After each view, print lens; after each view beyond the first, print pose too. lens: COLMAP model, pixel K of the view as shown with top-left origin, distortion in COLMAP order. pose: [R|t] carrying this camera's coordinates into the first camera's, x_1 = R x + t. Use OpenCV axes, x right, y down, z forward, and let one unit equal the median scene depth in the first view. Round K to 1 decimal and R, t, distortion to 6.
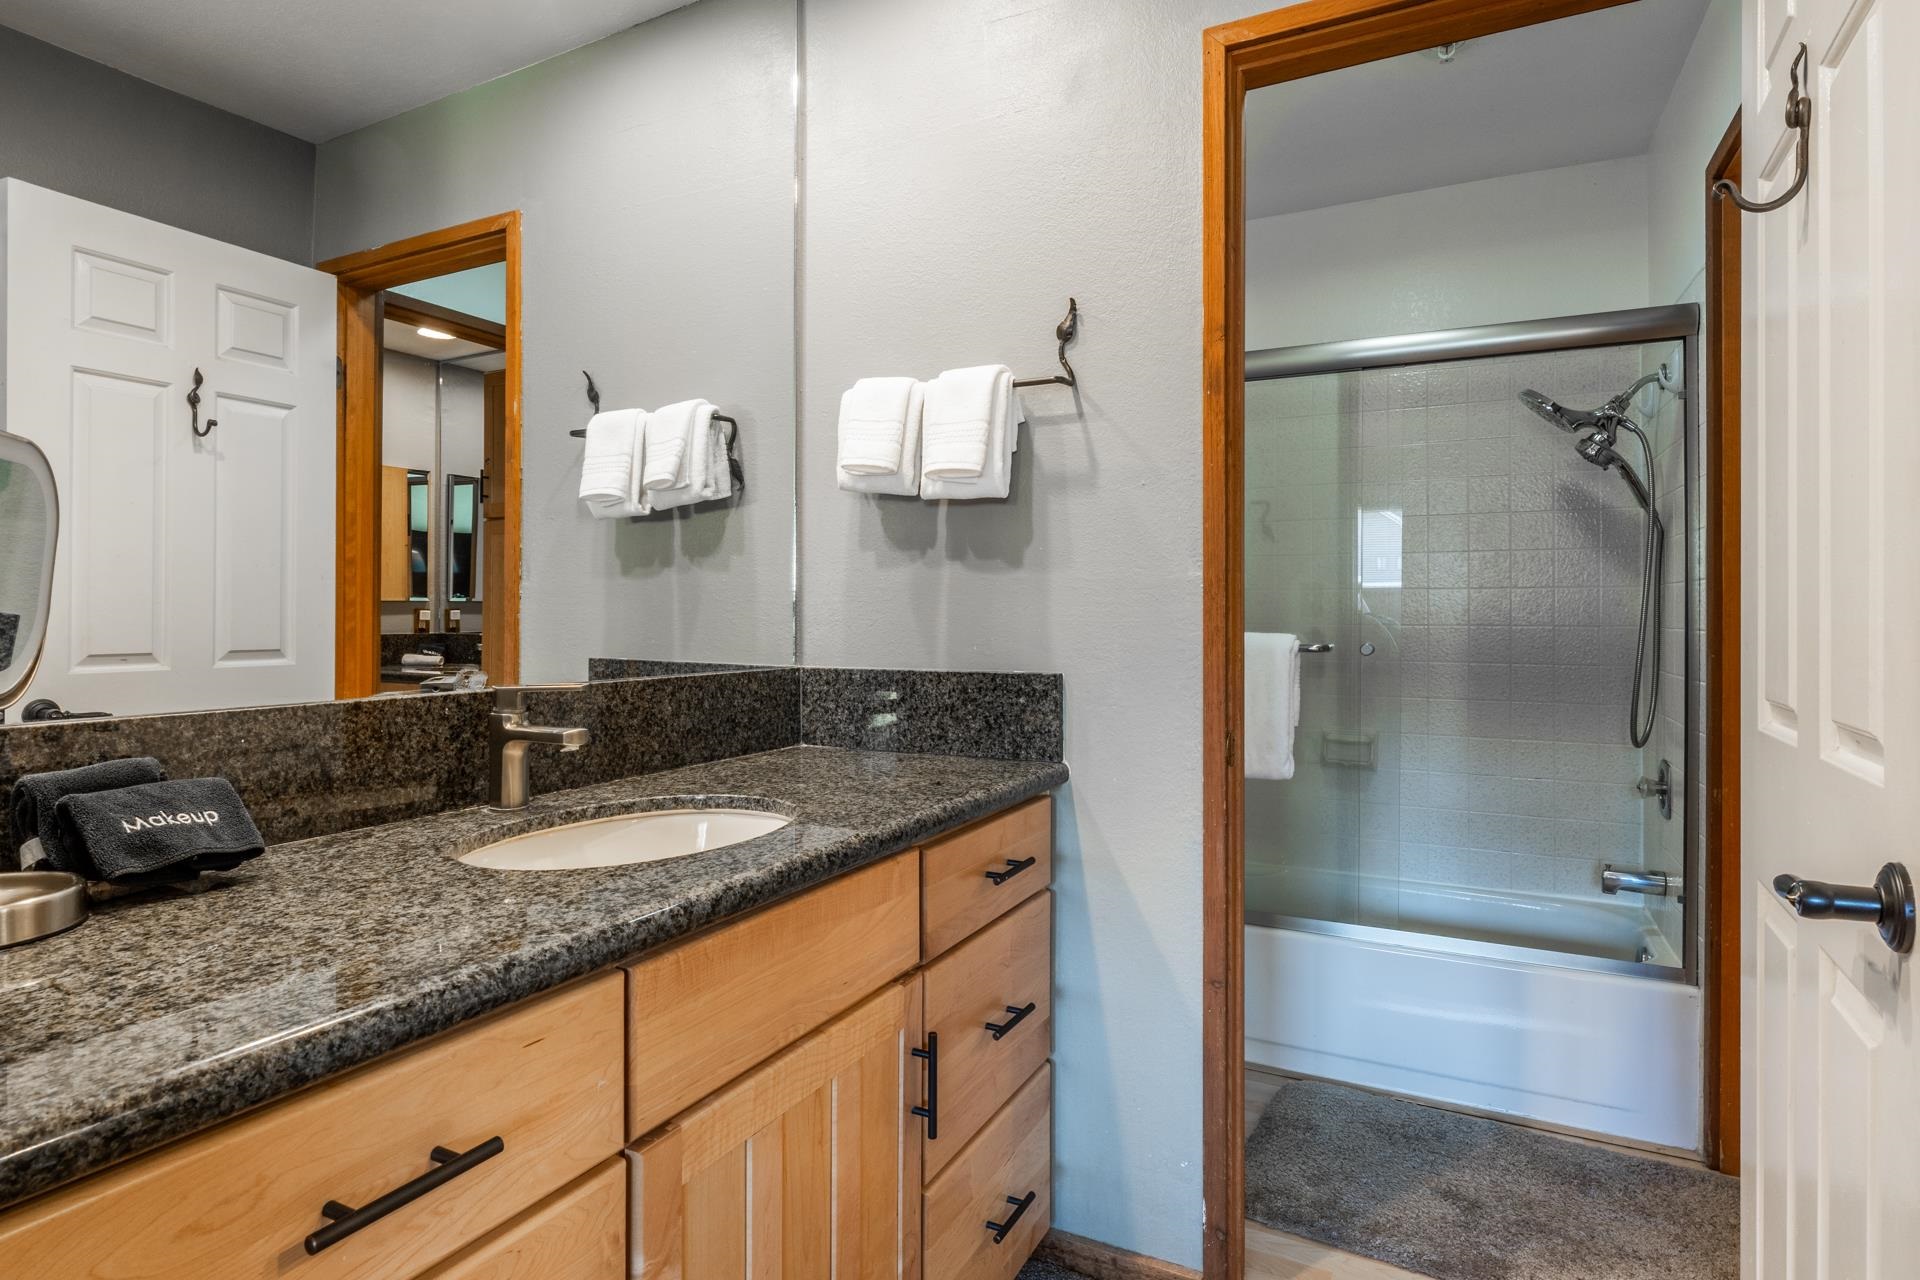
lens RADIAL K [[1007.8, 0, 942.5], [0, 1007.8, 624.6], [0, 0, 1]] dist [-0.002674, -0.001557]
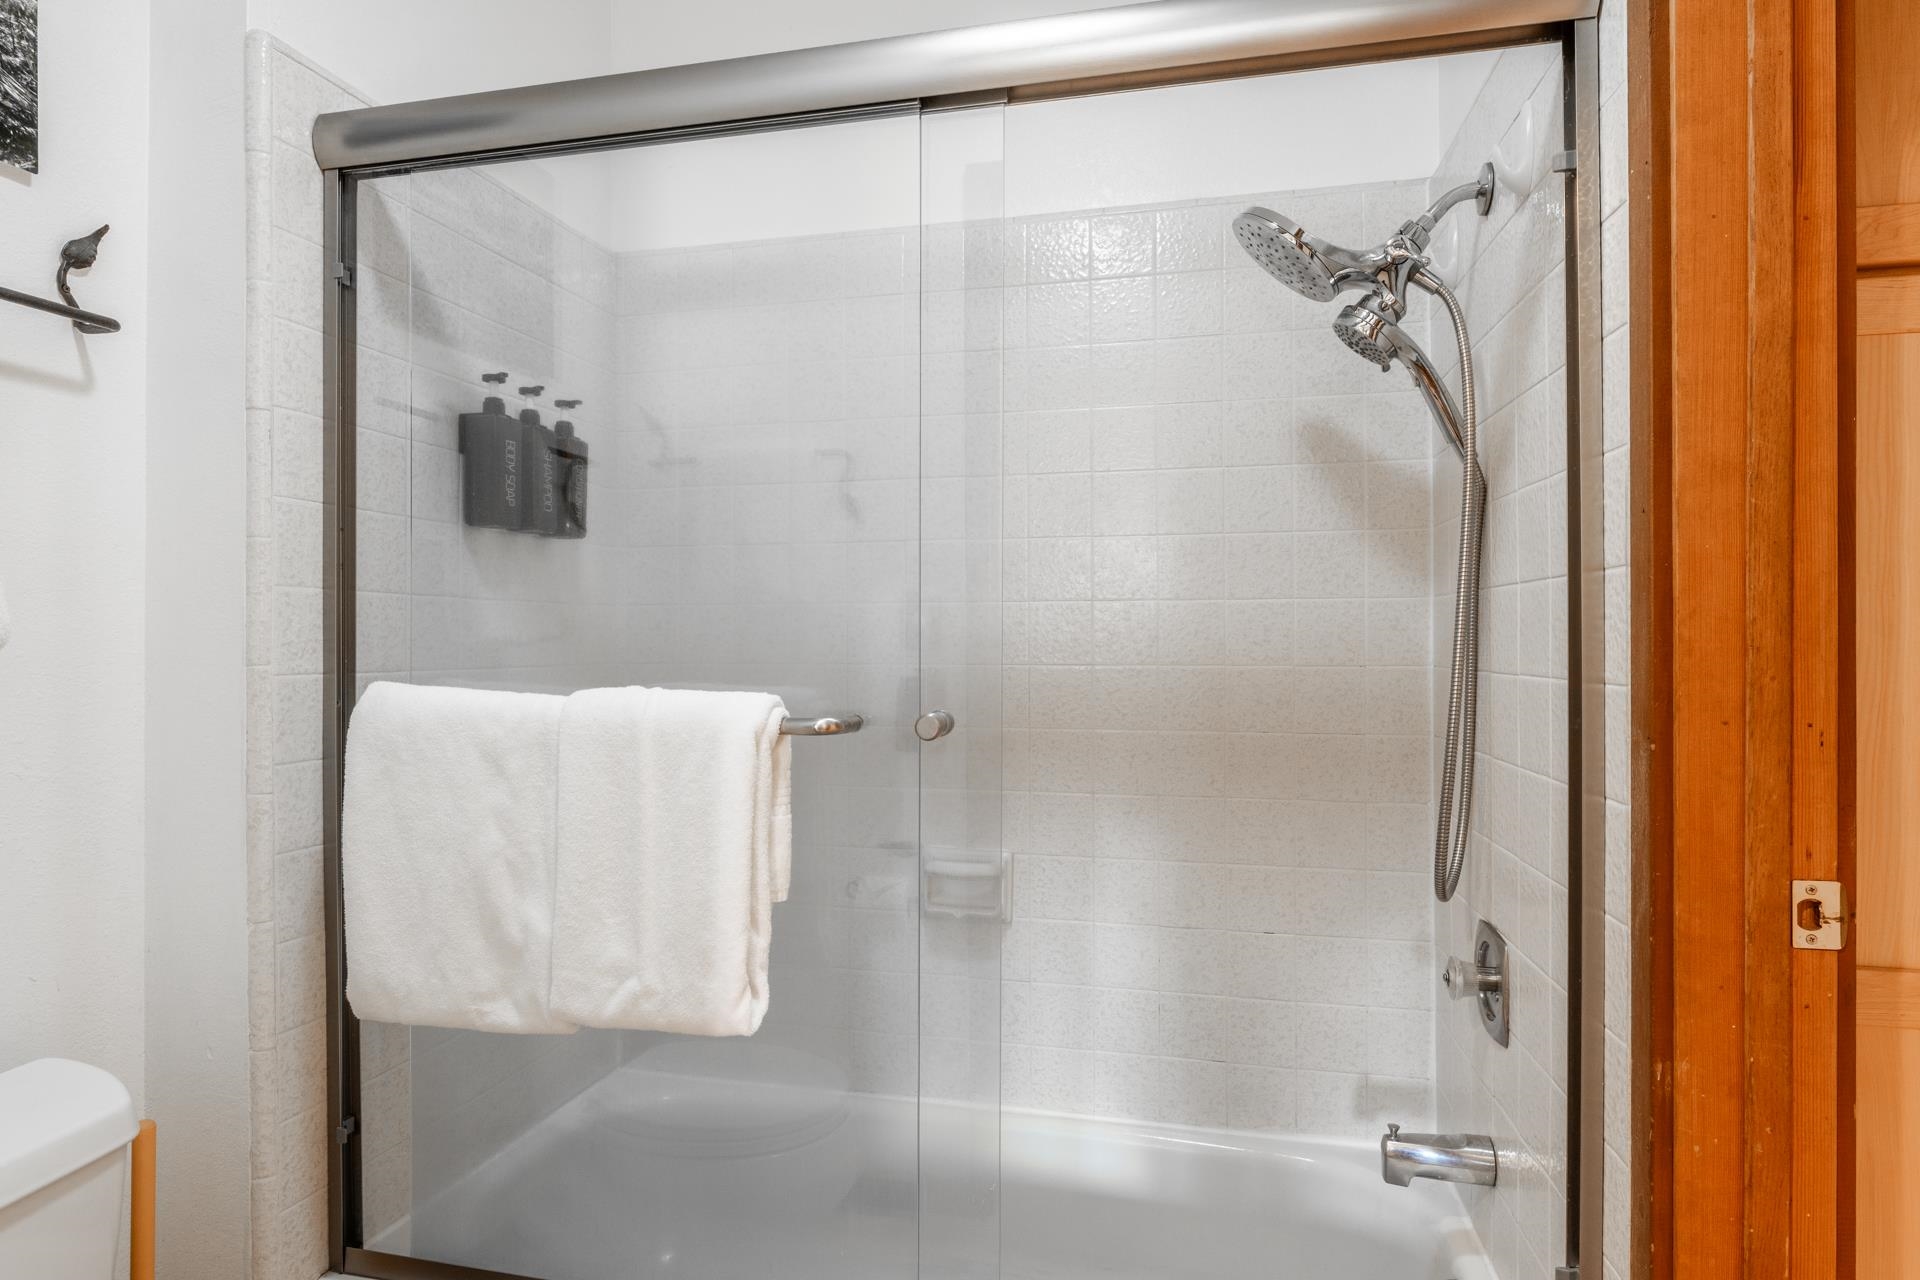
lens RADIAL K [[1063.0, 0, 941.9], [0, 1063.0, 634.6], [0, 0, 1]] dist [-0.002659, -0.001169]
pose [[0.970526, 0.002492, 0.240982, 0.309058], [0.001489, 0.999865, -0.016337, -0.008693], [-0.240990, 0.016214, 0.970392, 0.533498]]
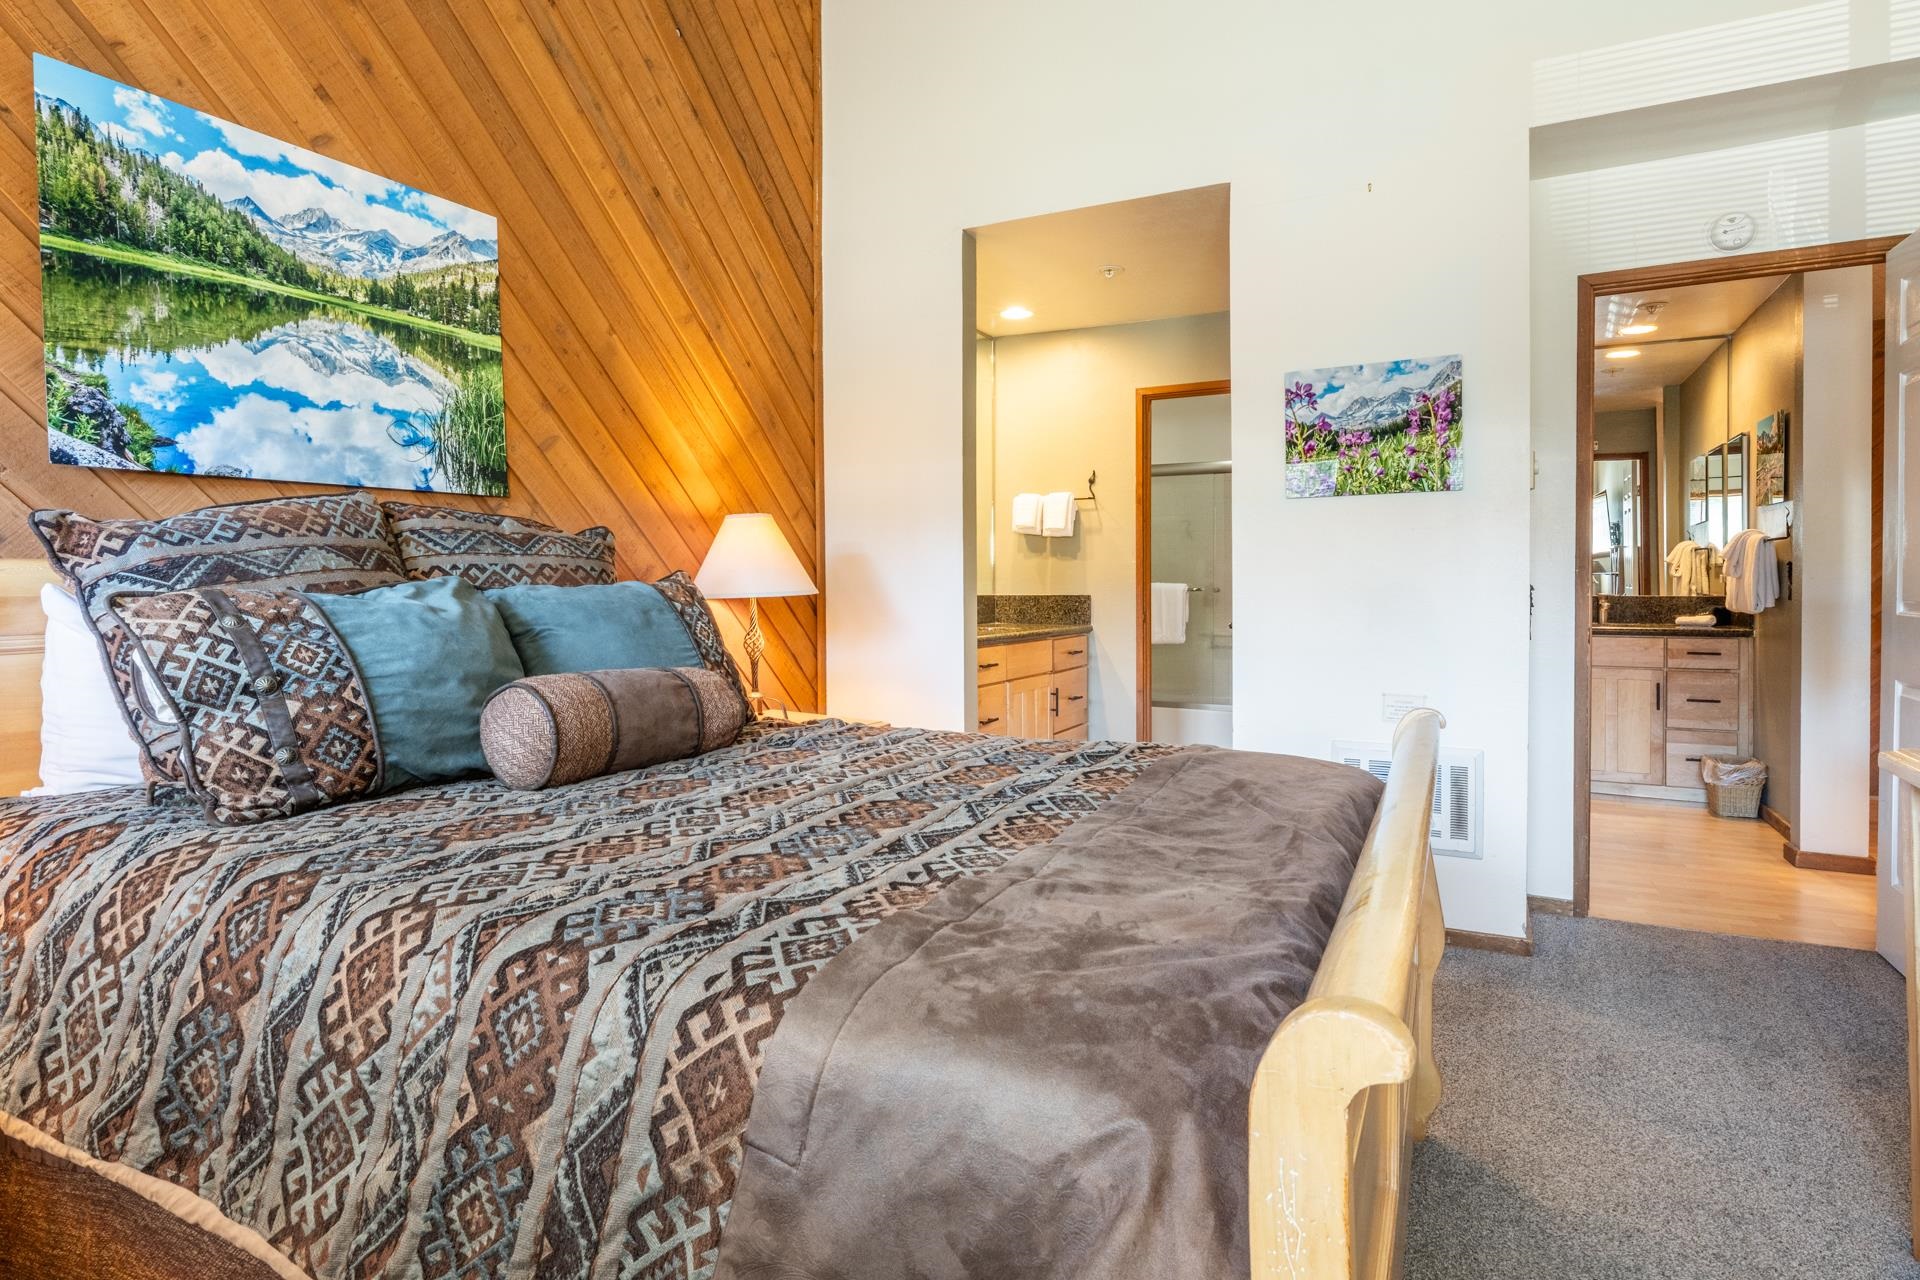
lens RADIAL K [[1058.4, 0, 959.0], [0, 1058.4, 594.8], [0, 0, 1]] dist [-0.006456, -0.001604]
pose [[0.999929, -0.002583, 0.011649, -0.218805], [0.002469, 0.999949, 0.009797, 0.011077], [-0.011674, -0.009768, 0.999884, -1.515359]]
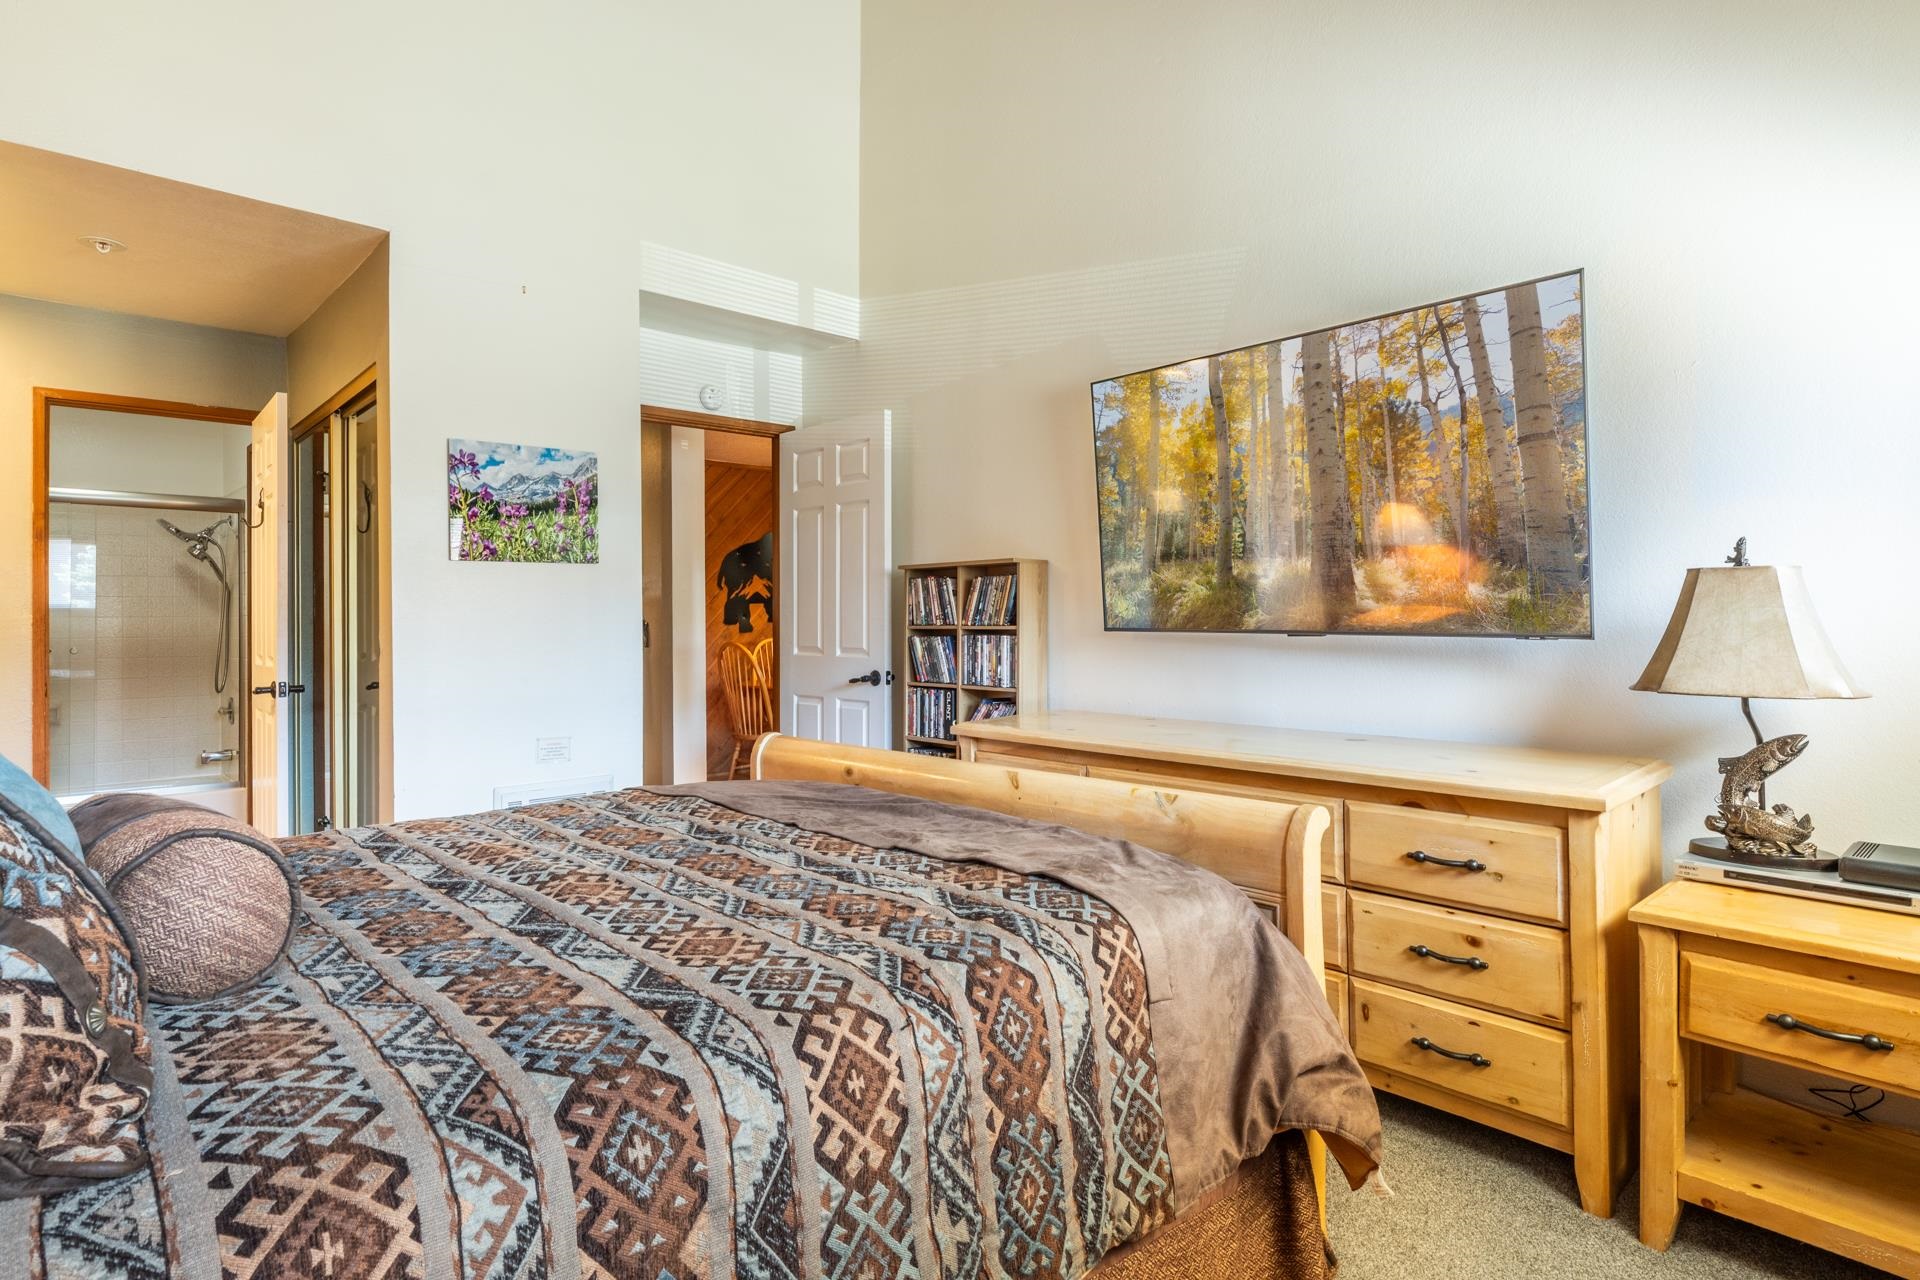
lens RADIAL K [[999.9, 0, 998.9], [0, 999.9, 615.1], [0, 0, 1]] dist [-0.003781, -0.001217]
pose [[0.286016, 0.005671, 0.958208, -0.879279], [0.008520, 0.999928, -0.008461, -0.009330], [-0.958187, 0.010584, 0.285947, -1.216910]]
